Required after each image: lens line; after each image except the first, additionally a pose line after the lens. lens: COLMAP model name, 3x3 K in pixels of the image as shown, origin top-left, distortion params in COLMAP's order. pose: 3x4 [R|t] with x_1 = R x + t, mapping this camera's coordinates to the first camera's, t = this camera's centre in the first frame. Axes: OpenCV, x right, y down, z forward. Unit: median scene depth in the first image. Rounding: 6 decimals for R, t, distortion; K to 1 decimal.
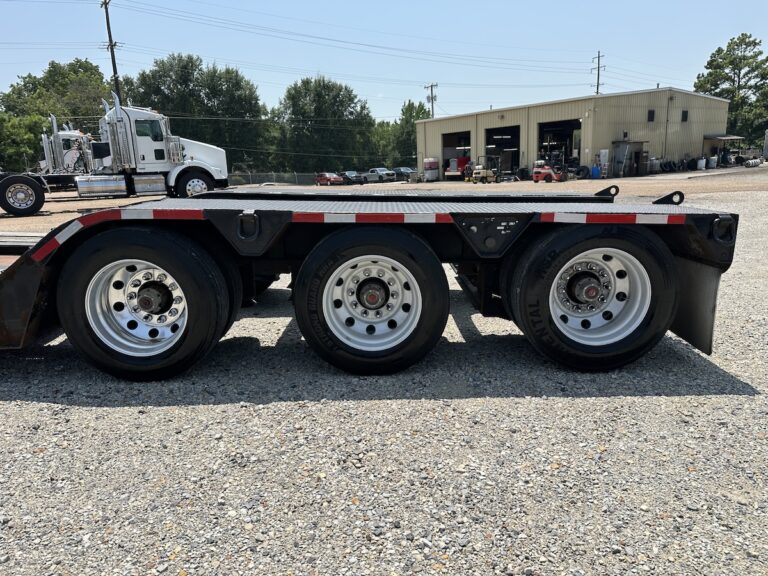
lens RADIAL K [[526.0, 0, 375.0], [0, 526.0, 289.9], [0, 0, 1]] dist [0.047083, -0.065776]
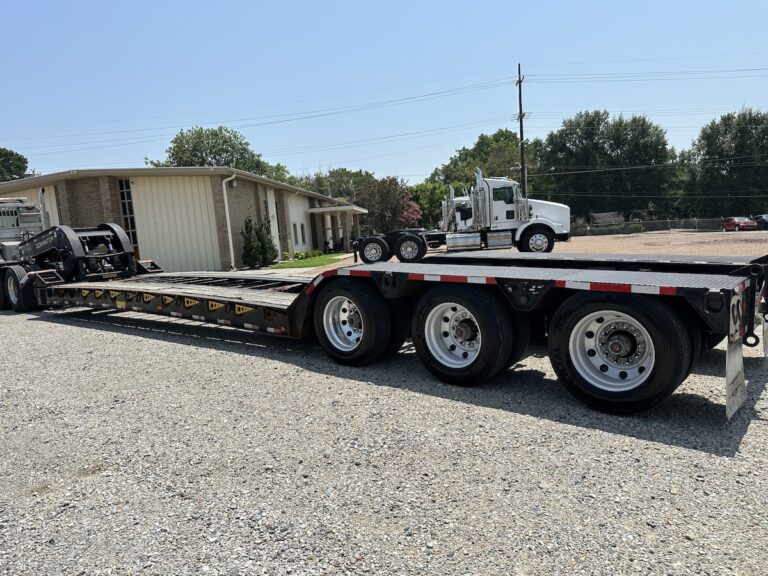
lens RADIAL K [[507.1, 0, 381.1], [0, 507.1, 304.2], [0, 0, 1]] dist [0.041837, -0.072215]
pose [[0.758029, 0.070676, -0.648380, 0.132530], [-0.108950, 0.993865, -0.019039, -0.002174], [0.643056, 0.085073, 0.761079, -0.041143]]
